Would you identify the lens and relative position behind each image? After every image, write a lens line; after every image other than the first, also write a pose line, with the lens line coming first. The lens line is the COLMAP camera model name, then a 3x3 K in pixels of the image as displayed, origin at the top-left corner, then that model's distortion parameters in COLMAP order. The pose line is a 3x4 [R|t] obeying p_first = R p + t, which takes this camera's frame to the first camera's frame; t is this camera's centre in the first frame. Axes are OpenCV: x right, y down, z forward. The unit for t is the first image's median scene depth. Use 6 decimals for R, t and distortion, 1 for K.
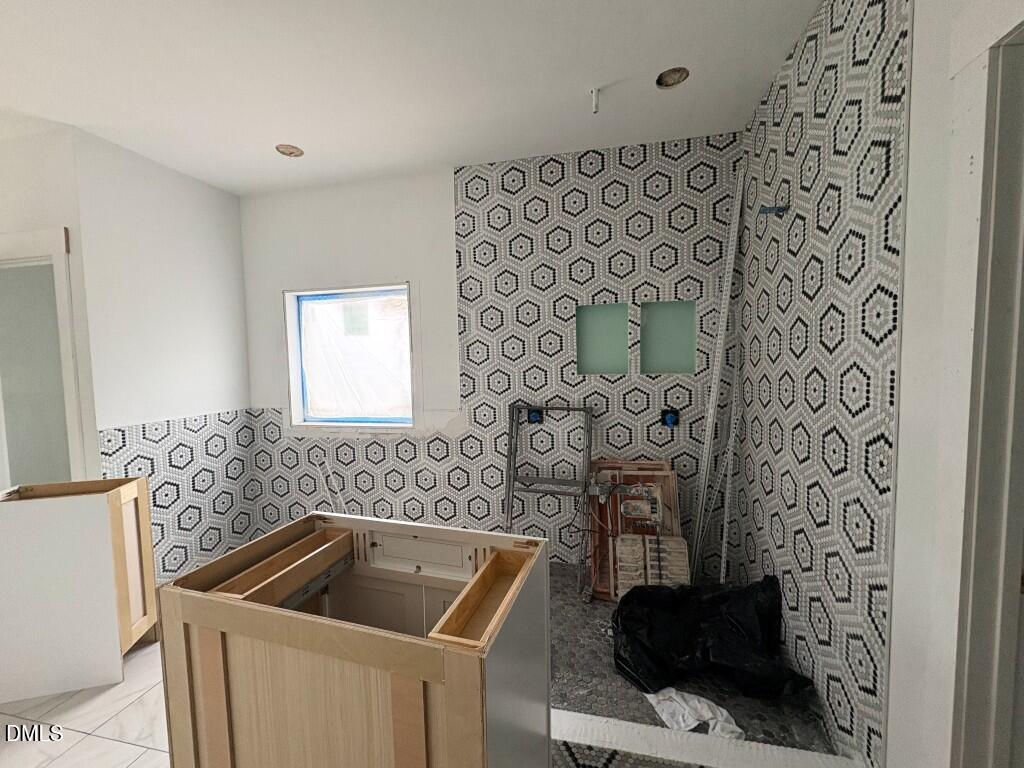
lens RADIAL K [[412.3, 0, 509.4], [0, 412.3, 383.5], [0, 0, 1]] dist [0.000278, -0.000393]
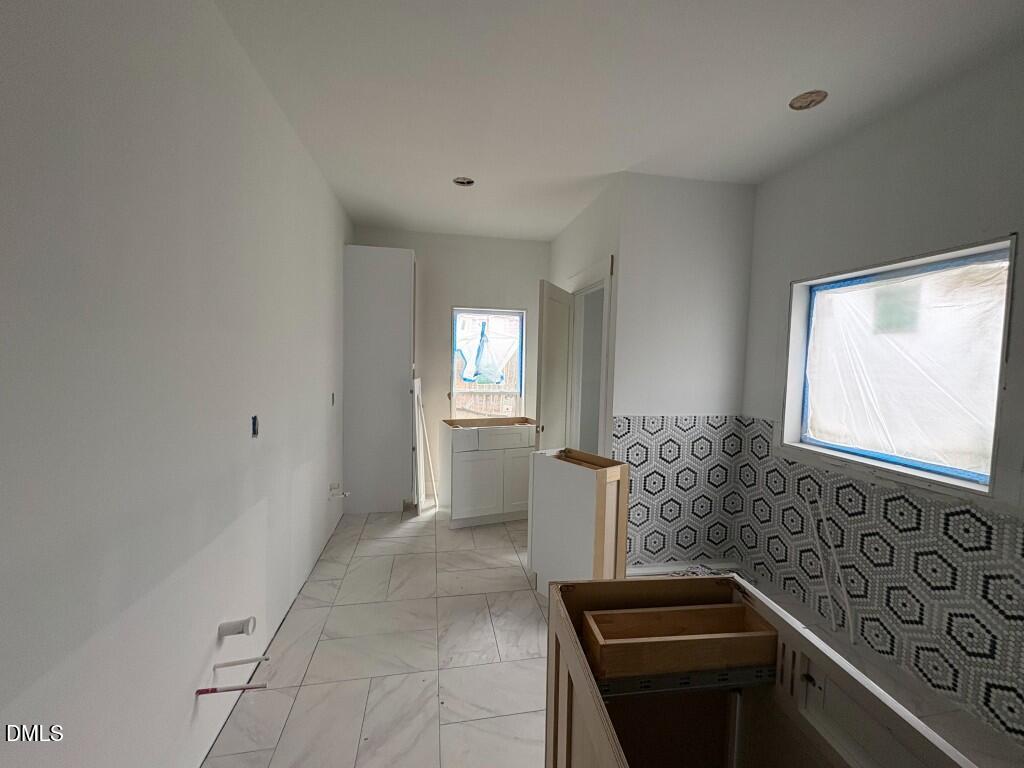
lens RADIAL K [[412.3, 0, 521.8], [0, 412.3, 384.6], [0, 0, 1]] dist [0.000278, -0.000393]
pose [[0.403500, 0.085151, -0.911009, 0.007753], [-0.085617, 0.994805, 0.055063, -0.019014], [0.910965, 0.055780, 0.408694, 0.180261]]
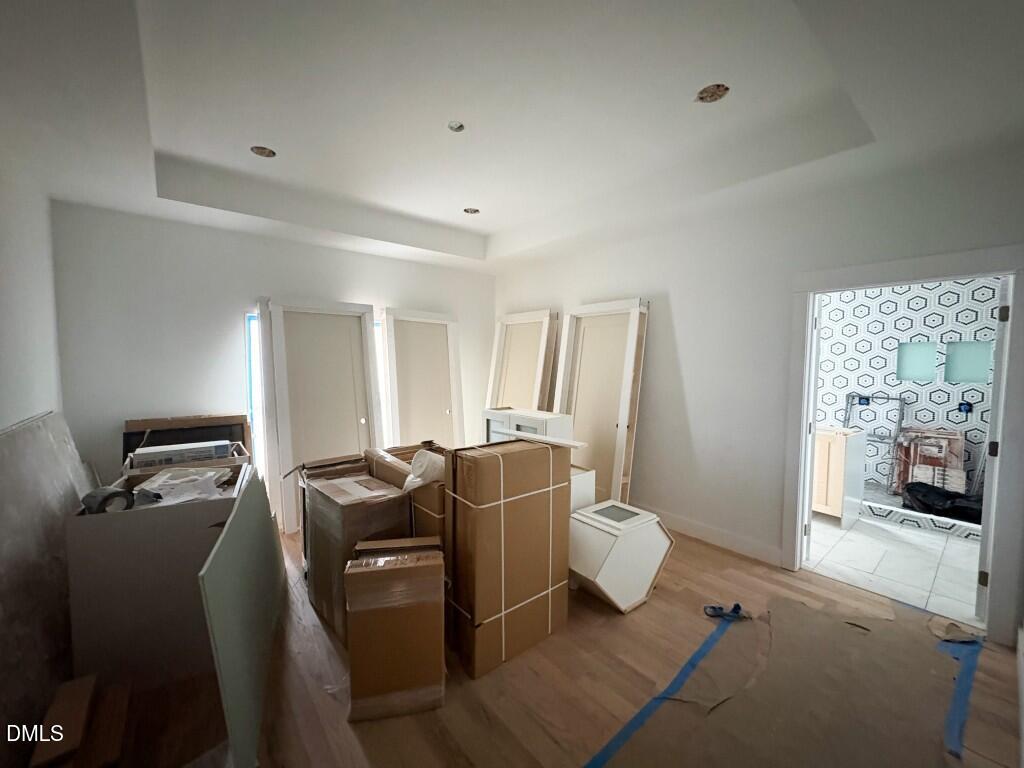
lens RADIAL K [[412.3, 0, 512.8], [0, 412.3, 386.2], [0, 0, 1]] dist [0.000278, -0.000393]
pose [[0.803192, 0.060348, -0.592656, -0.112435], [-0.047191, 0.998175, 0.037685, 0.015596], [0.593849, -0.002301, 0.804573, -1.442744]]
